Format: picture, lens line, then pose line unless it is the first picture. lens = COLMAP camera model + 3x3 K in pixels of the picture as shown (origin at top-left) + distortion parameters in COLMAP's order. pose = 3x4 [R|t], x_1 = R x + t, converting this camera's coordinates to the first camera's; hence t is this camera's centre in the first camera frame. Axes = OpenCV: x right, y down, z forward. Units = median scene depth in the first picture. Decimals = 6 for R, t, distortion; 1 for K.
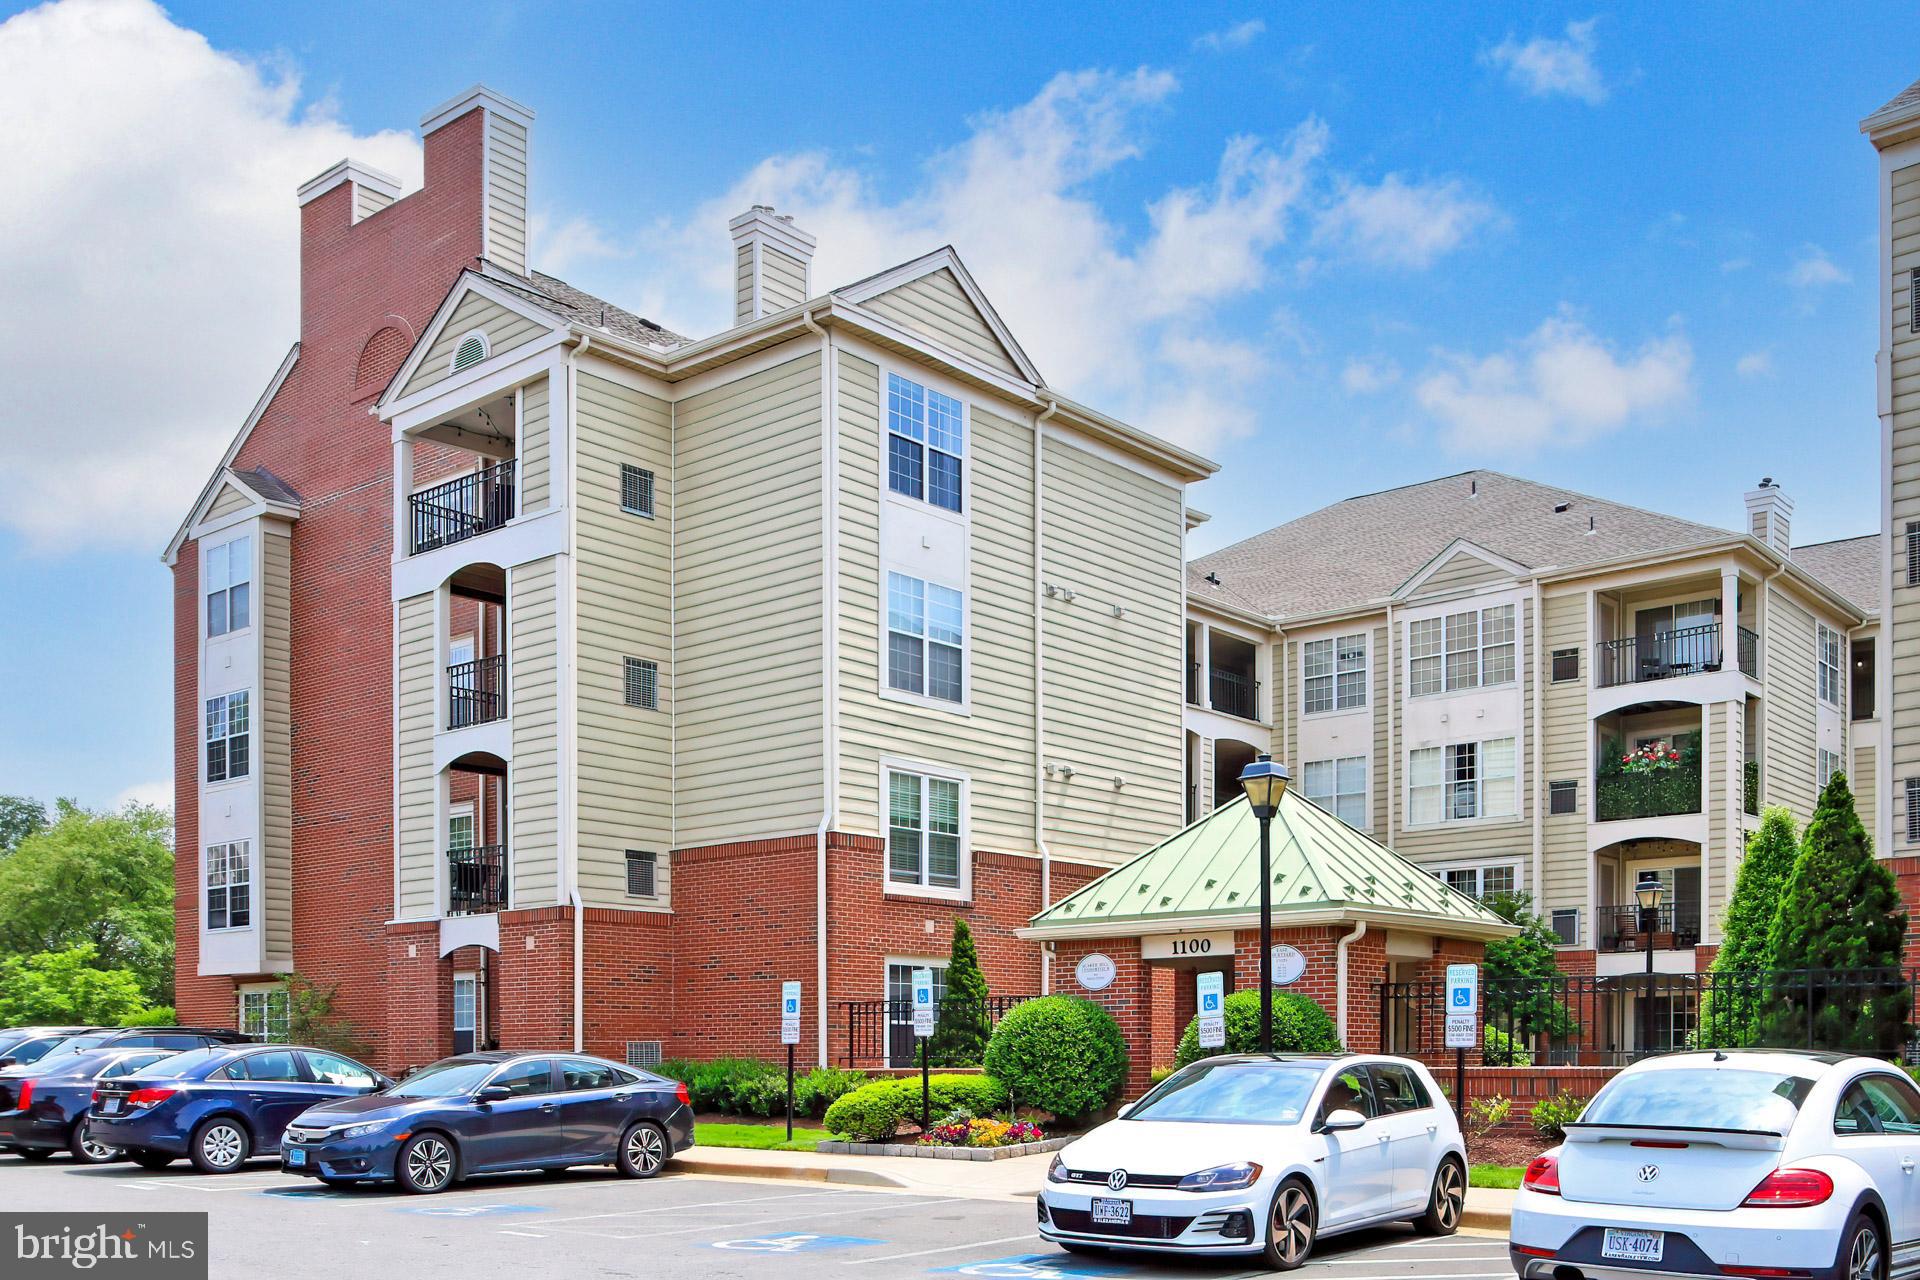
lens RADIAL K [[1776.4, 0, 960.0], [0, 1776.4, 640.0], [0, 0, 1]] dist [0.000363, 0.000046]
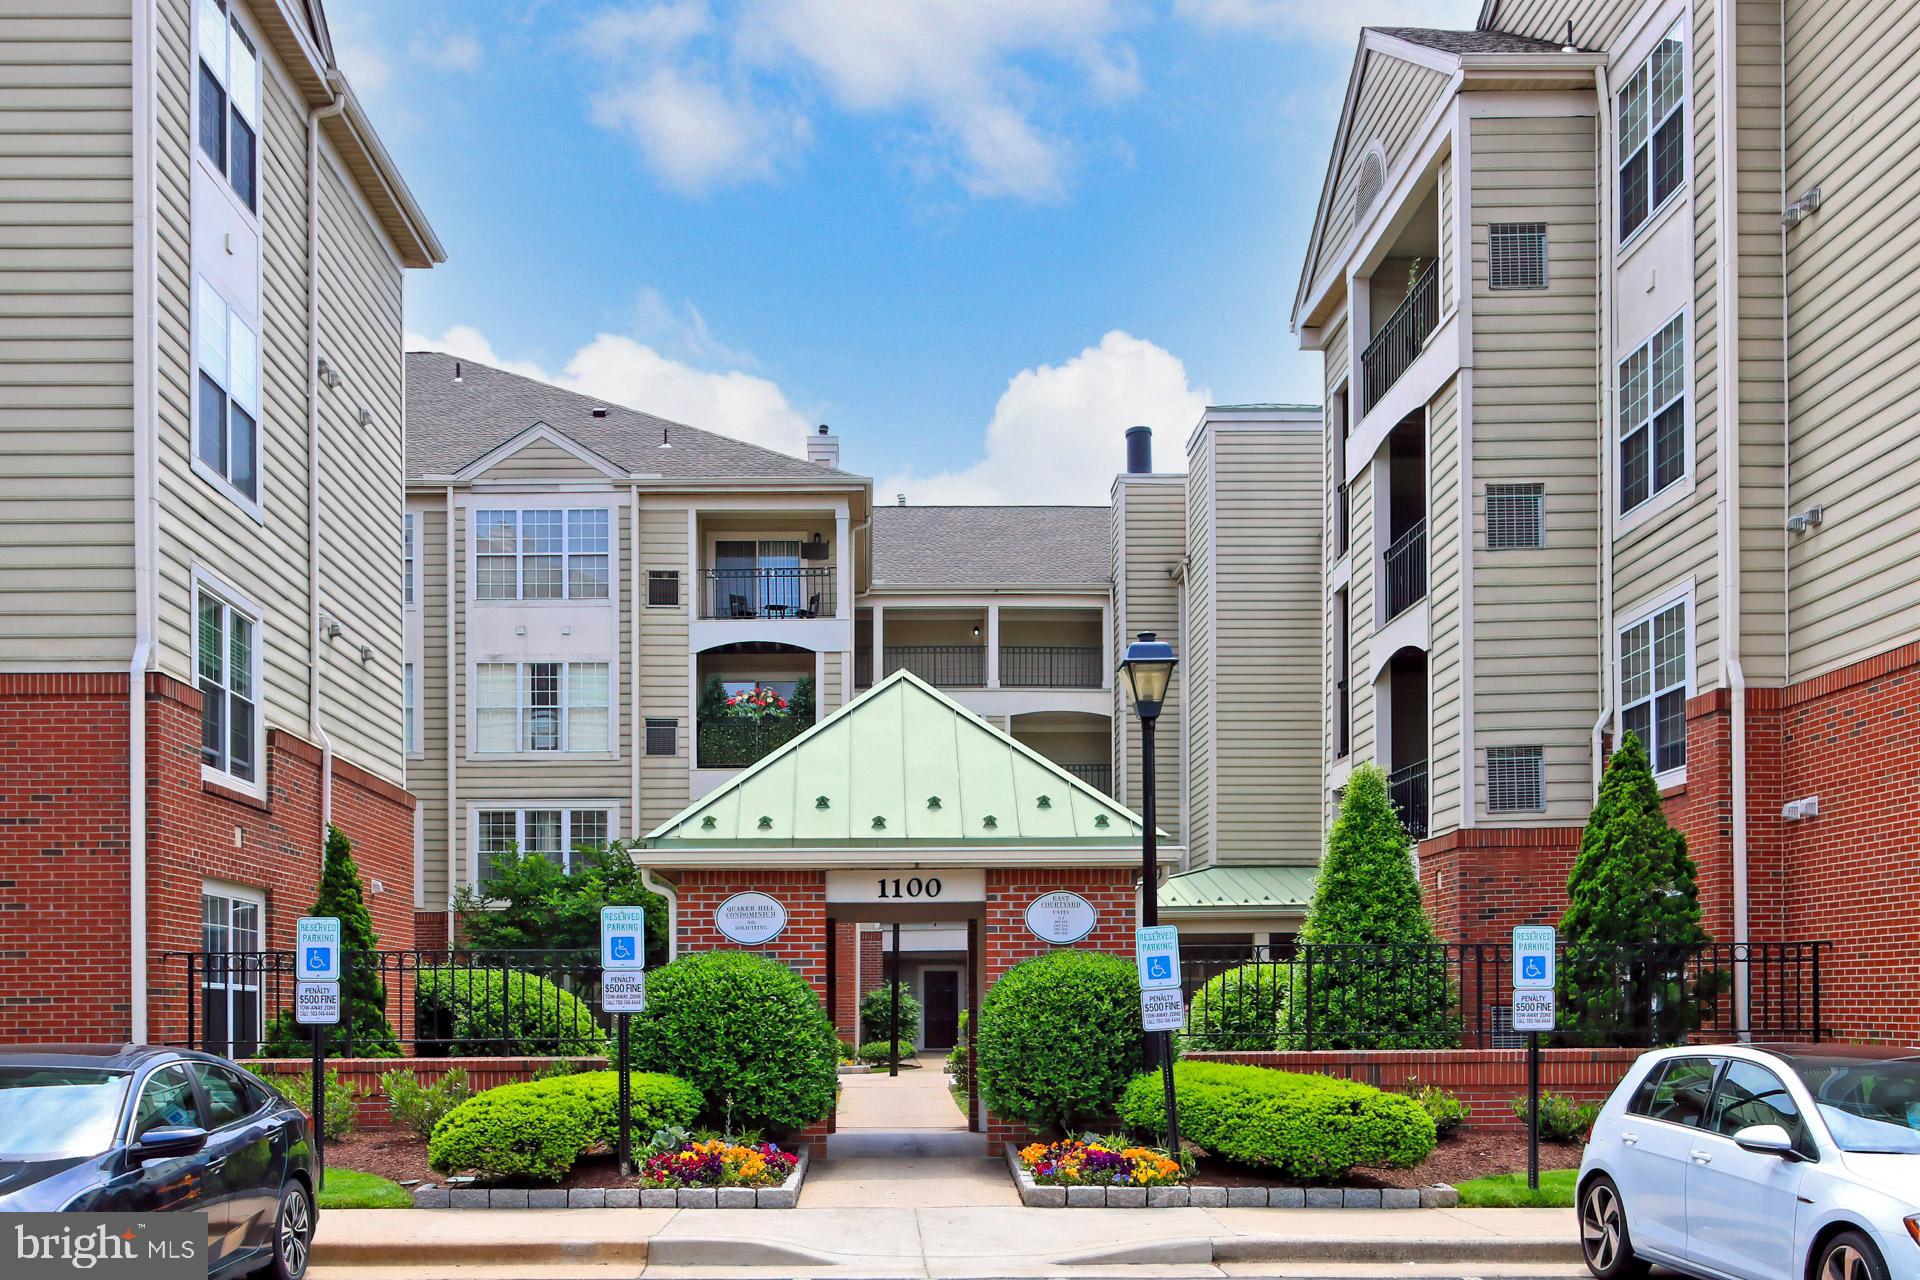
lens RADIAL K [[1915.5, 0, 956.9], [0, 1915.5, 695.5], [0, 0, 1]] dist [-0.012710, -0.000232]
pose [[0.750171, 0.109711, 0.652079, -0.165775], [-0.149331, 0.988772, 0.005435, 0.040667], [-0.644161, -0.101453, 0.758132, 0.188451]]
